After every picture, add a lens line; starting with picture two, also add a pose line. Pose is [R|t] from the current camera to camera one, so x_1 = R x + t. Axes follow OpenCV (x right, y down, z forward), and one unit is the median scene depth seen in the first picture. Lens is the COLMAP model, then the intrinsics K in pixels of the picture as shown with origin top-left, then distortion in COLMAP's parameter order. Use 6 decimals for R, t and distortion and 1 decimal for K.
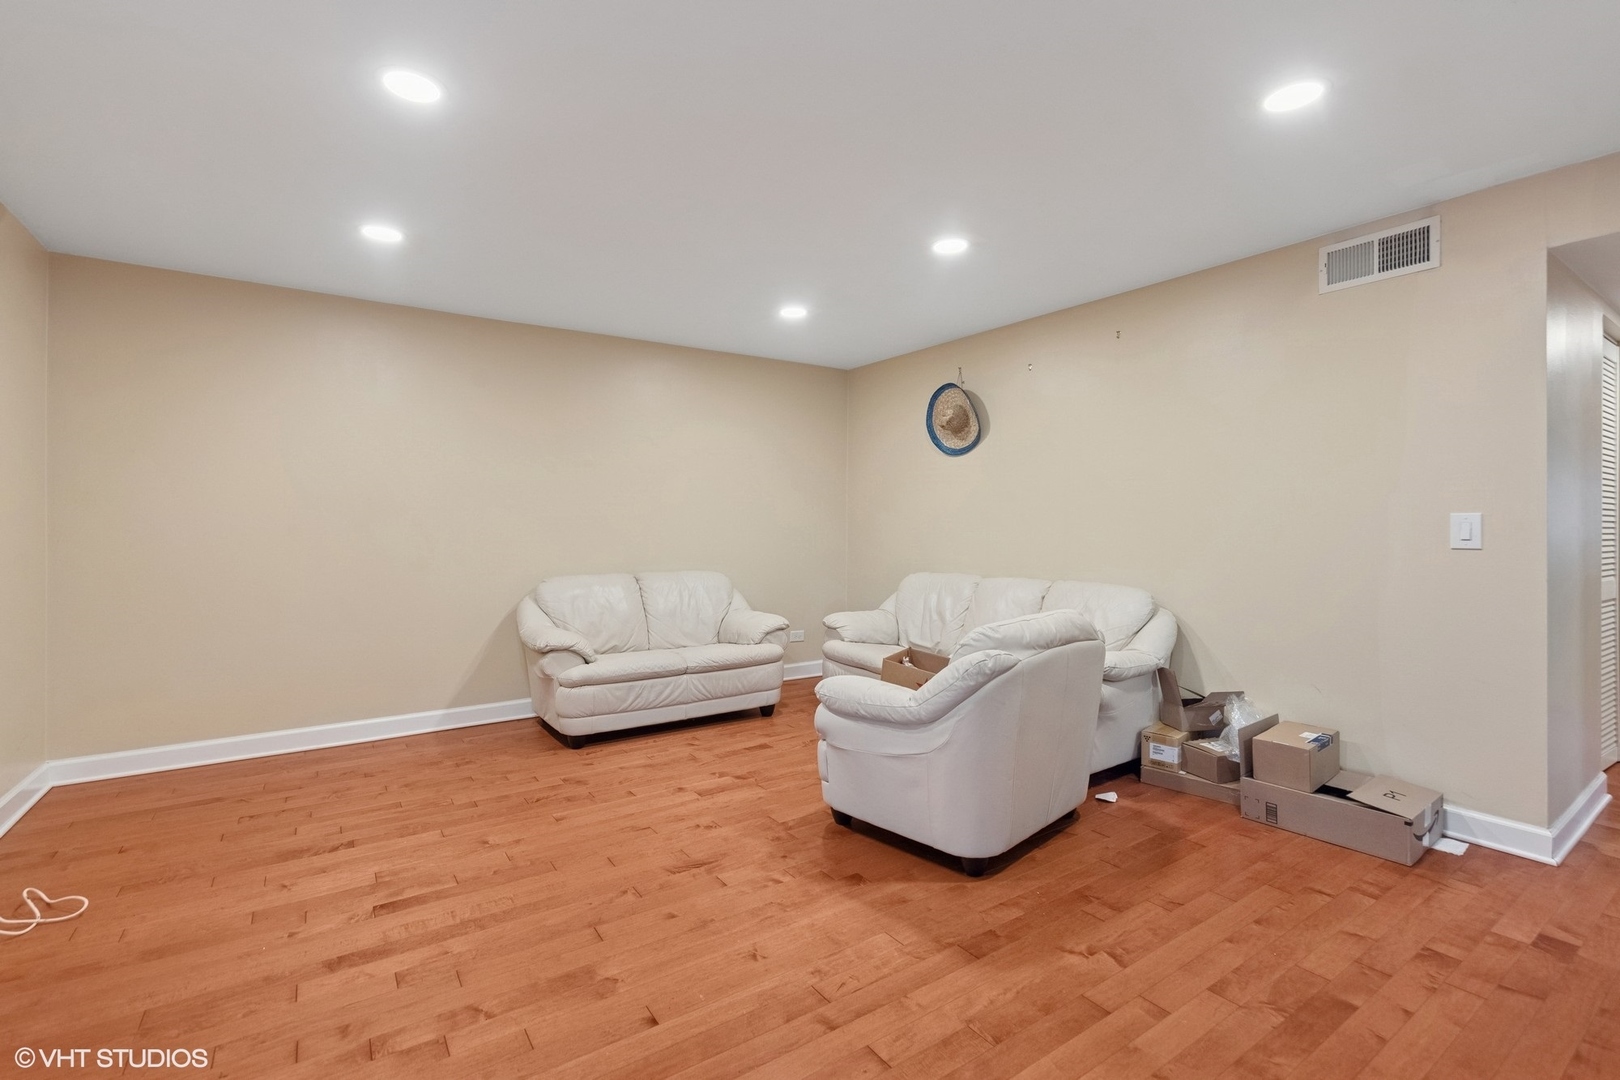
lens RADIAL K [[721.0, 0, 810.0], [0, 721.0, 540.0], [0, 0, 1]] dist [-0.000805, 0.000111]
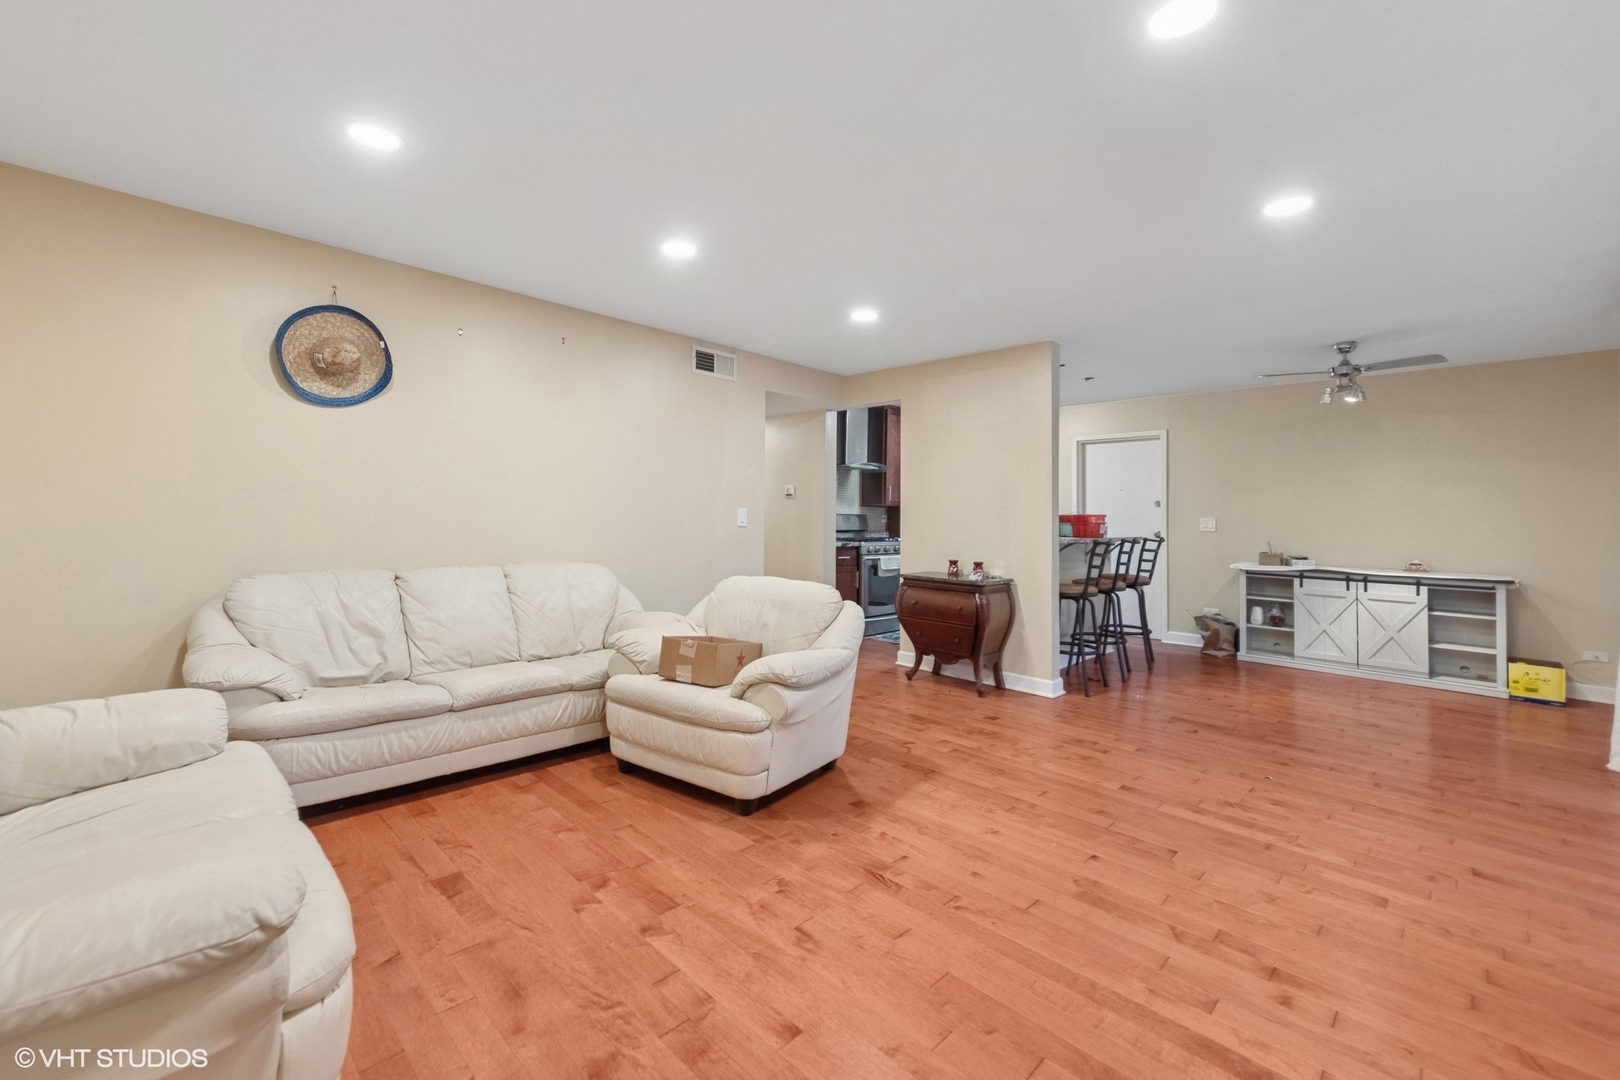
lens RADIAL K [[672.0, 0, 781.8], [0, 672.0, 507.0], [0, 0, 1]] dist [-0.002417, -0.000073]
pose [[-0.166374, 0.014061, 0.985962, -0.862881], [-0.003240, 0.999885, -0.014806, -0.013800], [-0.986057, -0.005658, -0.166309, 1.090685]]
